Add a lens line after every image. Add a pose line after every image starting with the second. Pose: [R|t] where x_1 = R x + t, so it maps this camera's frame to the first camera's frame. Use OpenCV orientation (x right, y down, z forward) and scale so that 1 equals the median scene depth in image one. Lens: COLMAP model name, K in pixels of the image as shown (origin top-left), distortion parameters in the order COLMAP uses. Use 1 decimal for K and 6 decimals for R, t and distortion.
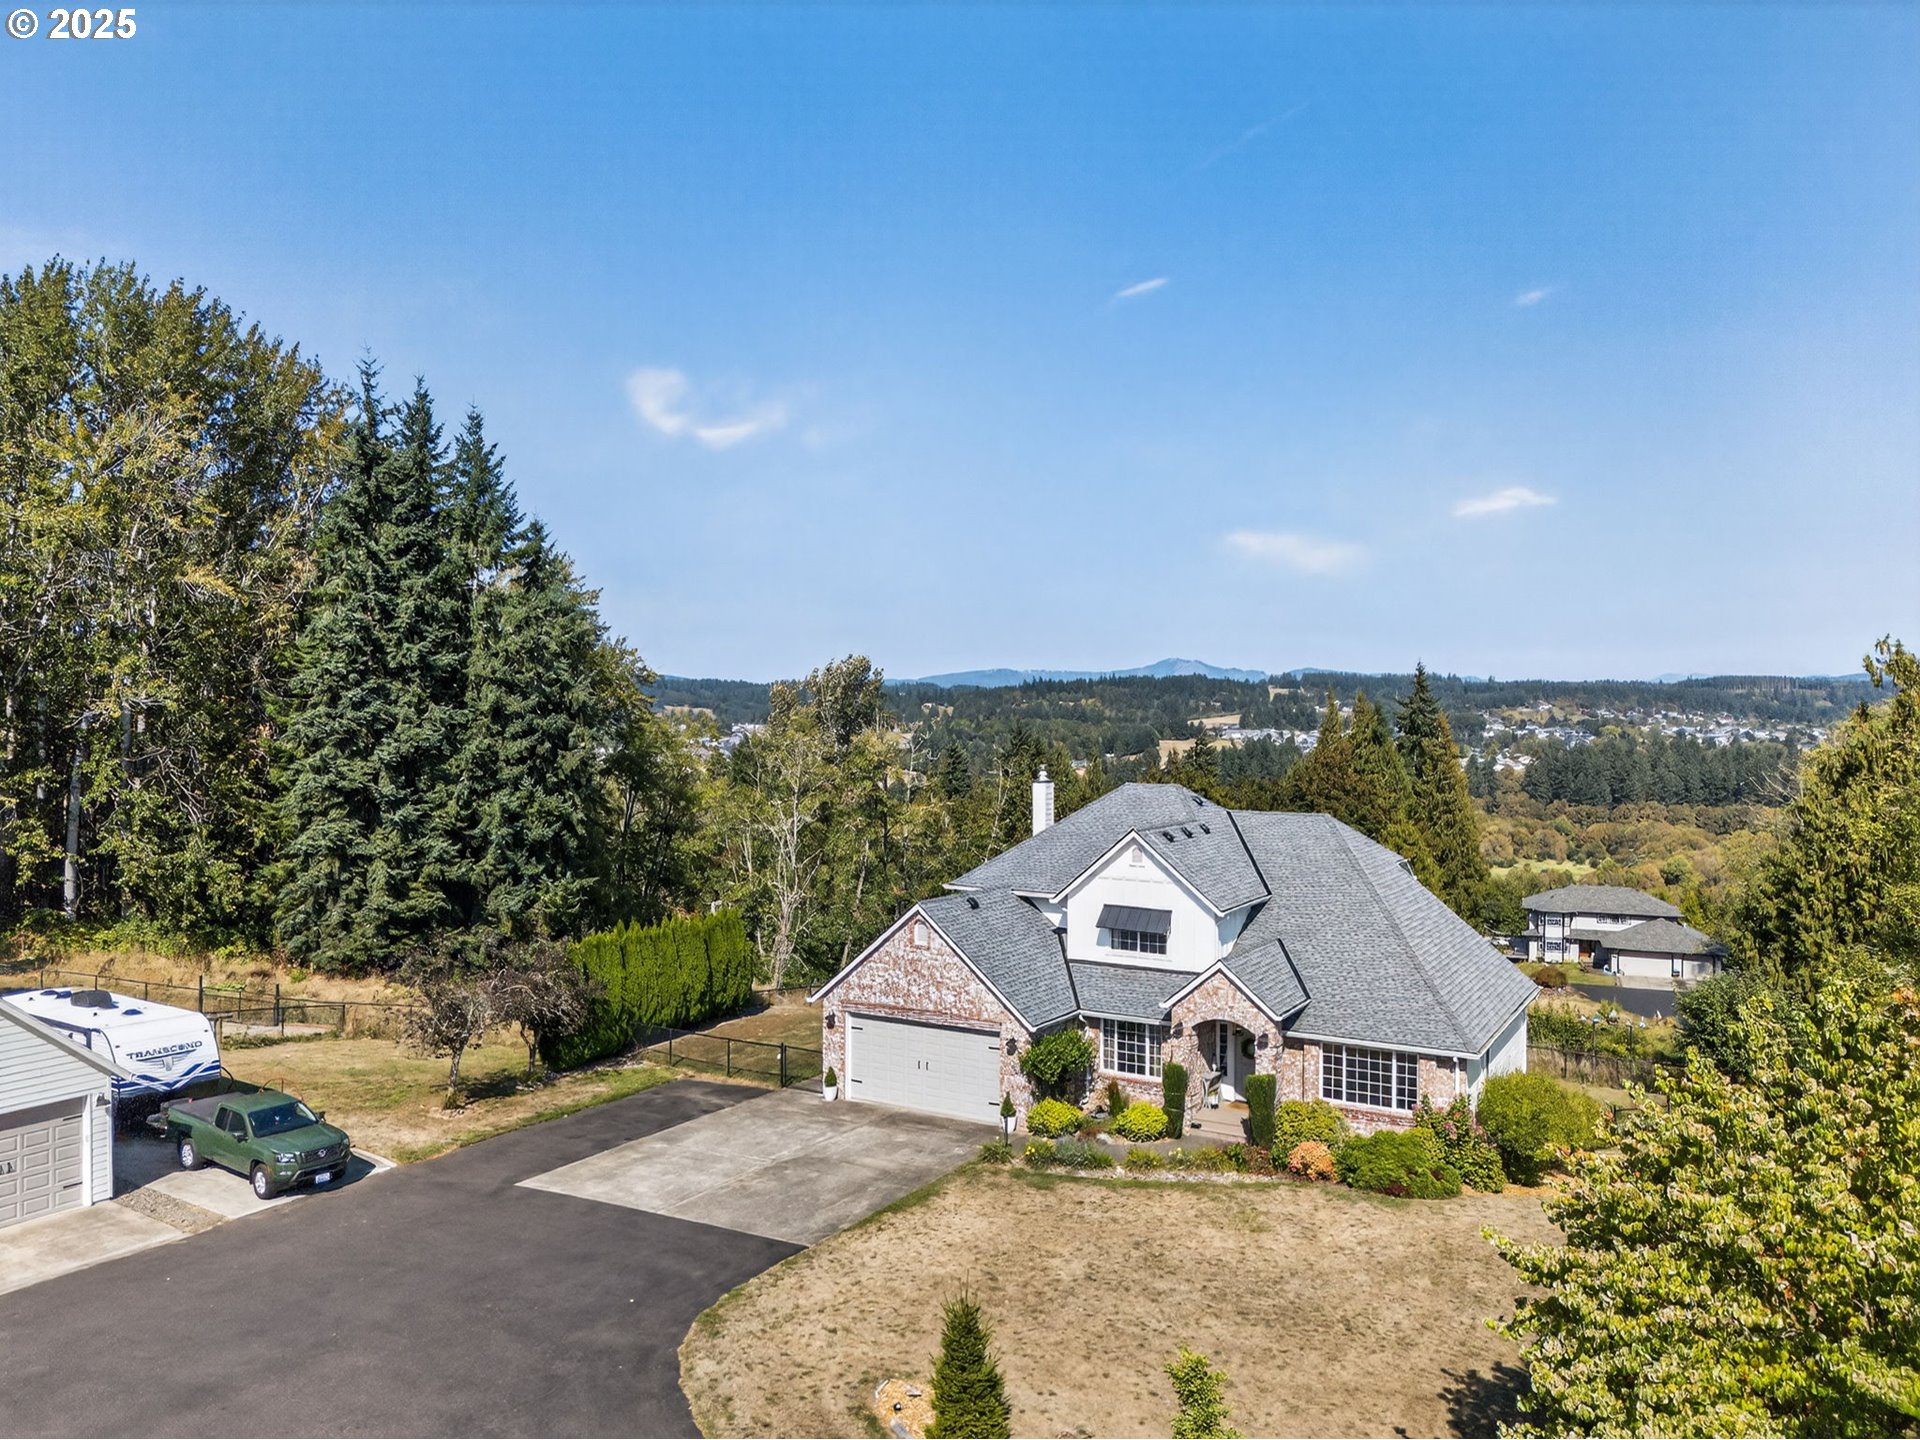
lens RADIAL K [[1387.2, 0, 960.0], [0, 1387.2, 720.0], [0, 0, 1]] dist [0.086514, -0.079160]
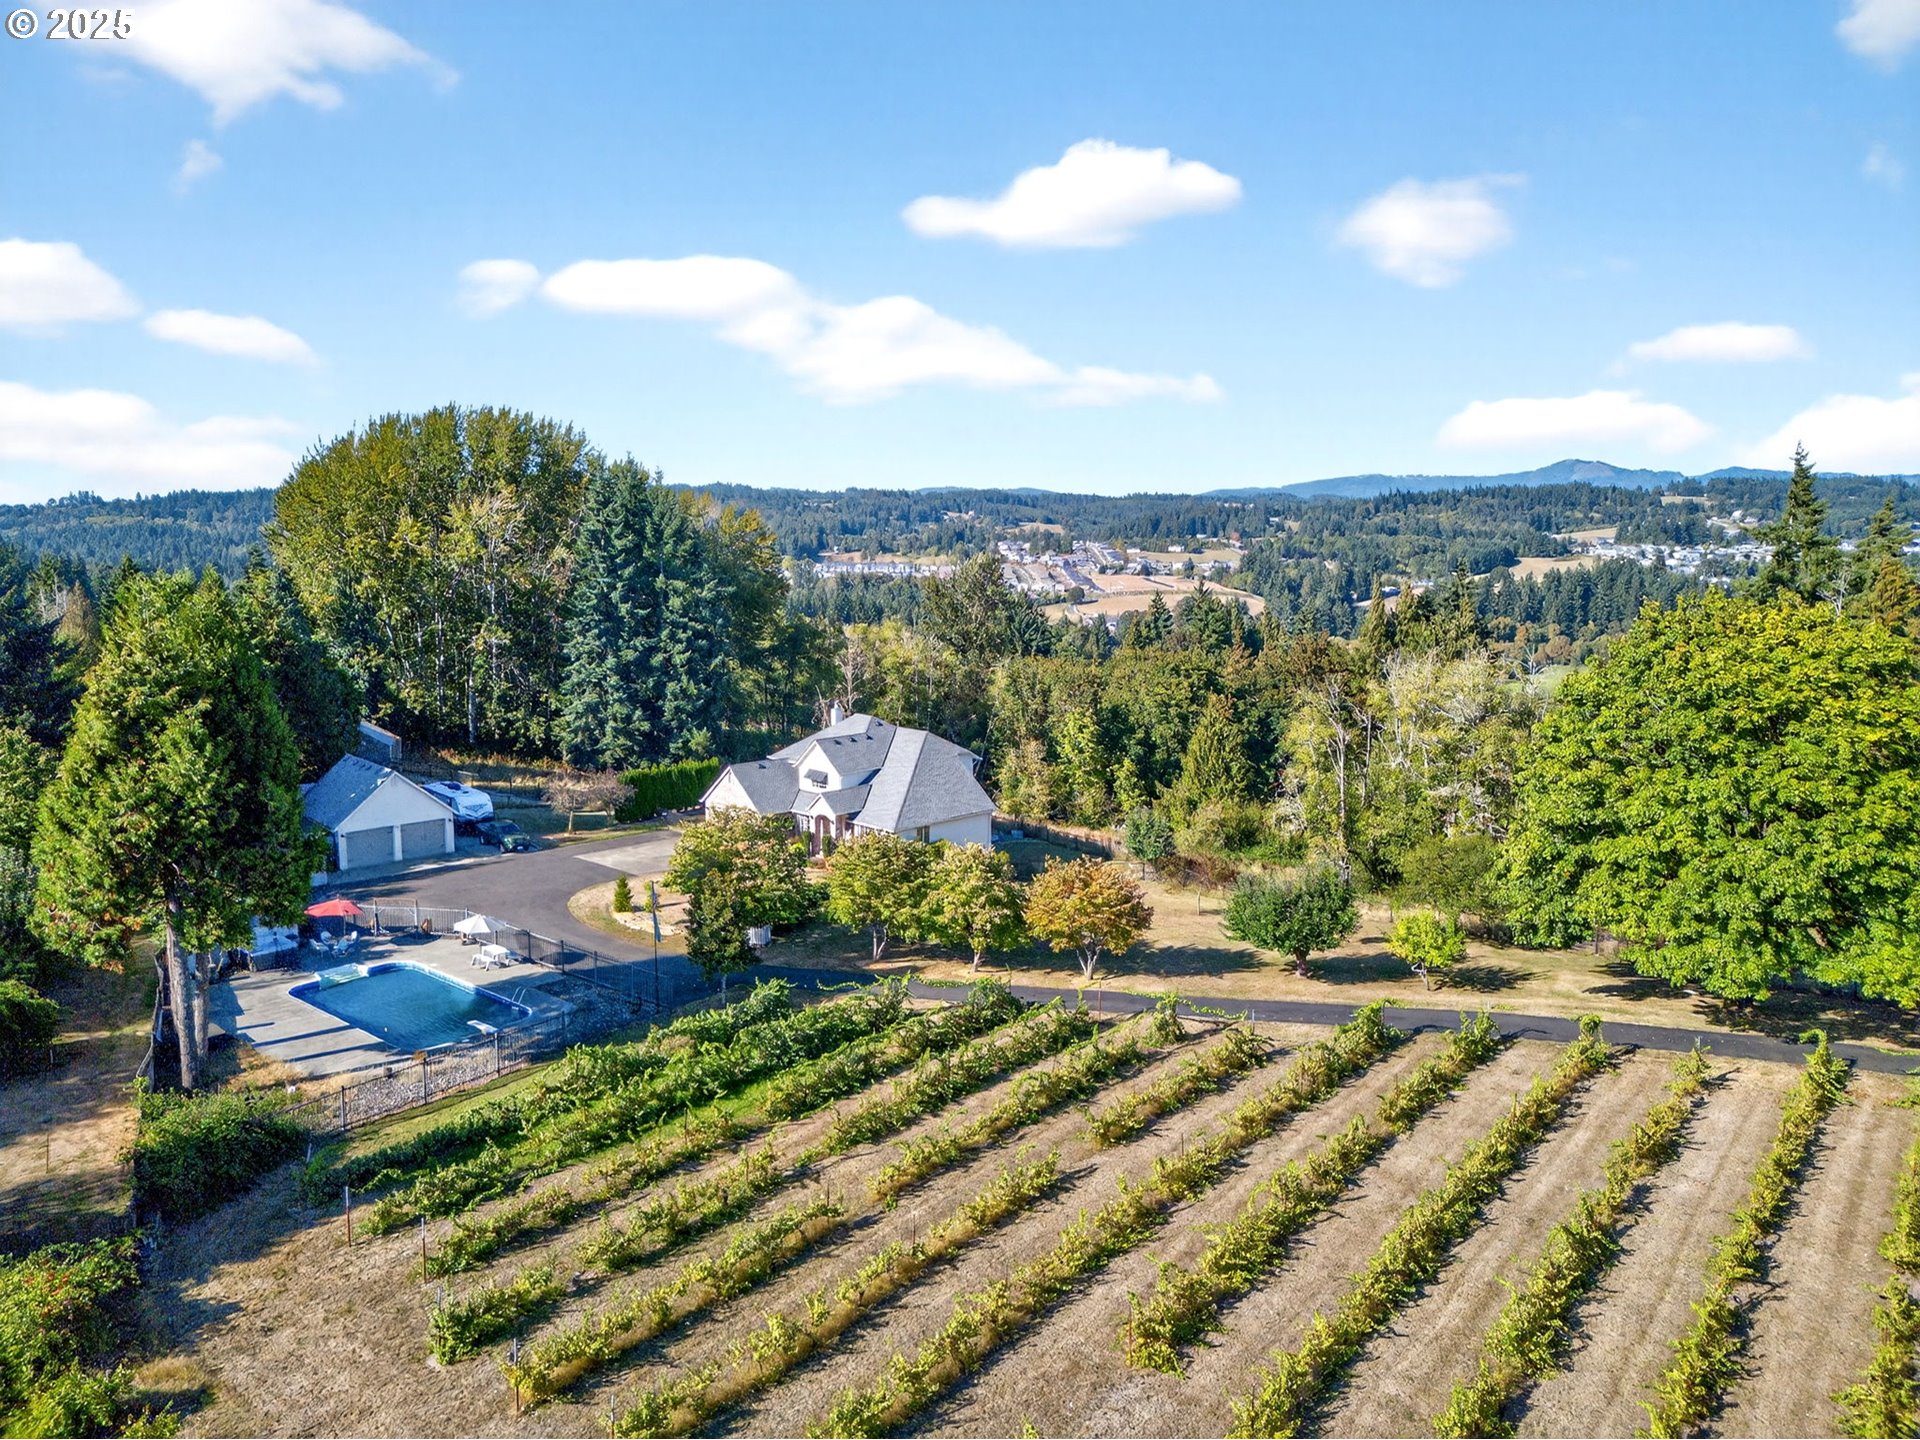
lens RADIAL K [[1387.2, 0, 960.0], [0, 1387.2, 720.0], [0, 0, 1]] dist [0.086514, -0.079160]
pose [[0.964166, 0.035056, -0.262973, 1.060519], [0.001981, 0.990252, 0.139273, -0.313305], [0.265292, -0.134803, 0.954698, -1.336482]]
